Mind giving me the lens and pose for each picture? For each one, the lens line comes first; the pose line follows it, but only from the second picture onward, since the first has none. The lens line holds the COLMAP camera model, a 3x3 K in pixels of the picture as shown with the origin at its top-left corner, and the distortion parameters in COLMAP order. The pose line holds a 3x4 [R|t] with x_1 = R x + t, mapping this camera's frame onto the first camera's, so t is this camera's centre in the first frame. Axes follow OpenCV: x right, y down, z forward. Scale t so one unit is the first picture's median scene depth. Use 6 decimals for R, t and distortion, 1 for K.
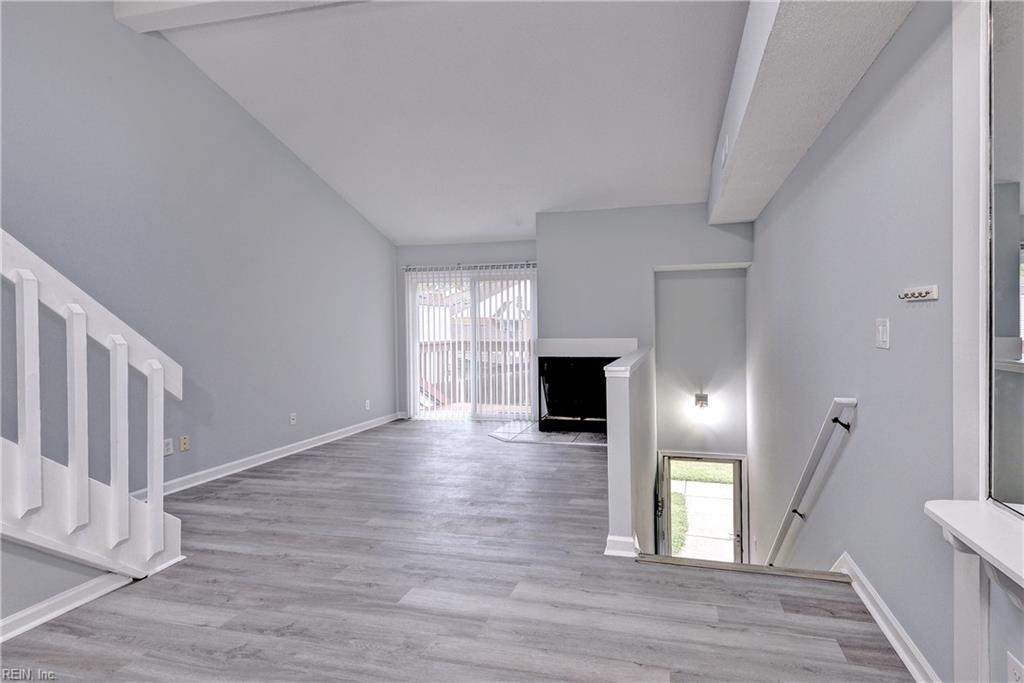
lens RADIAL K [[486.3, 0, 545.6], [0, 486.3, 331.1], [0, 0, 1]] dist [-0.010585, -0.003206]
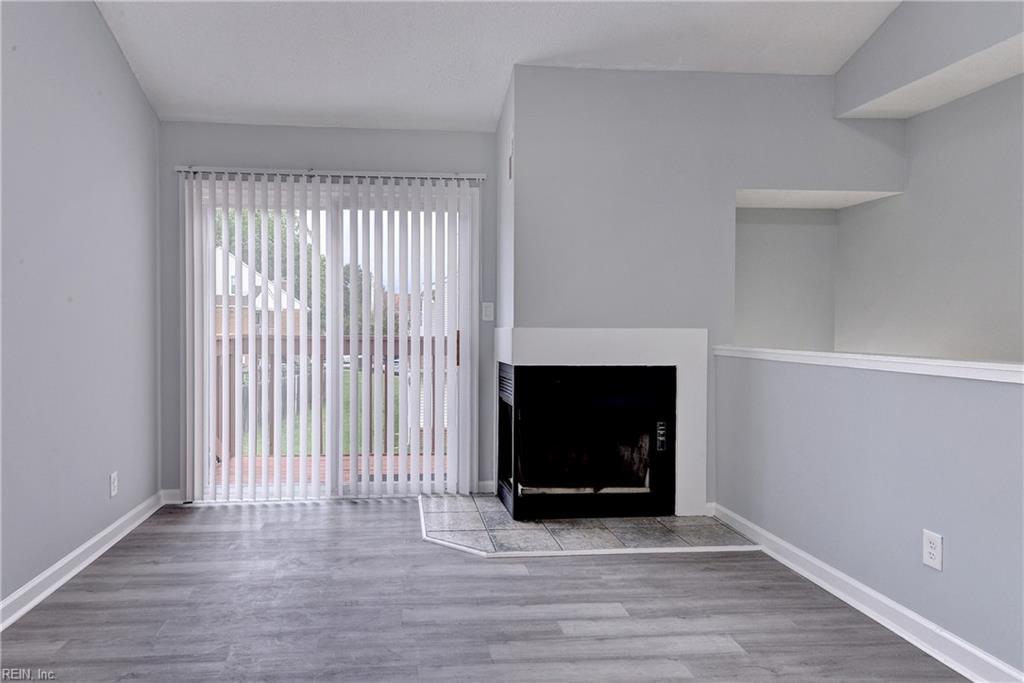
lens RADIAL K [[688.6, 0, 439.6], [0, 688.6, 325.4], [0, 0, 1]] dist [0.017739, -0.006687]
pose [[0.958752, 0.007437, 0.284146, -0.254267], [-0.007881, 0.999969, 0.000421, 0.011907], [-0.284135, -0.002643, 0.958781, 0.336603]]
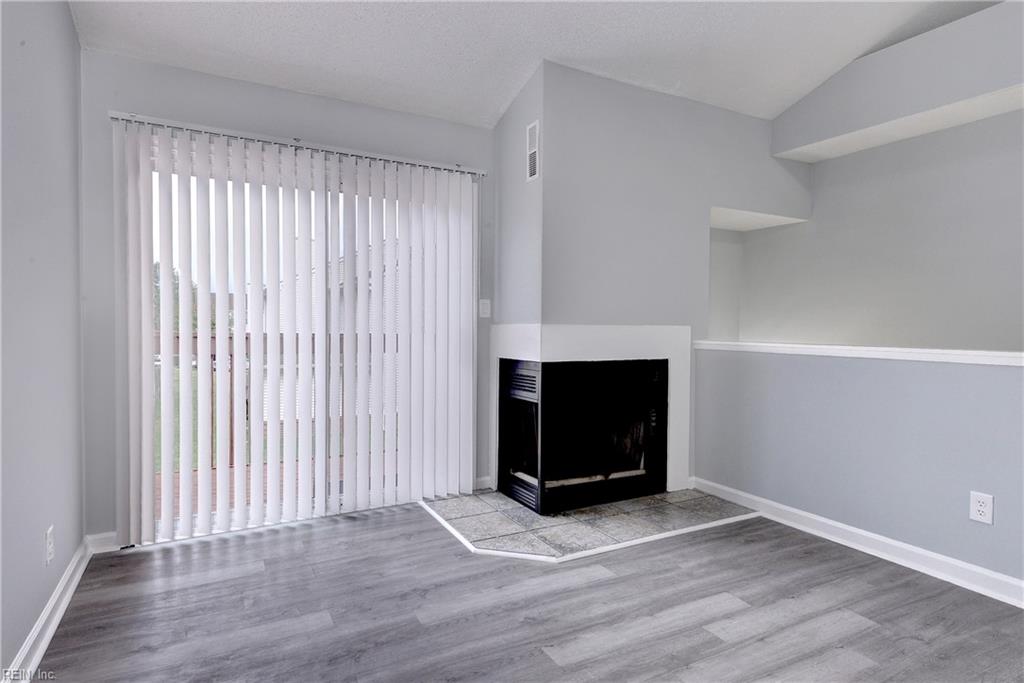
lens RADIAL K [[577.6, 0, 535.1], [0, 577.6, 330.7], [0, 0, 1]] dist [0.016479, -0.007976]
pose [[0.749321, 0.004505, 0.662191, -0.364045], [-0.012786, 0.999889, 0.007665, 0.015691], [-0.662083, -0.014210, 0.749296, 0.527939]]
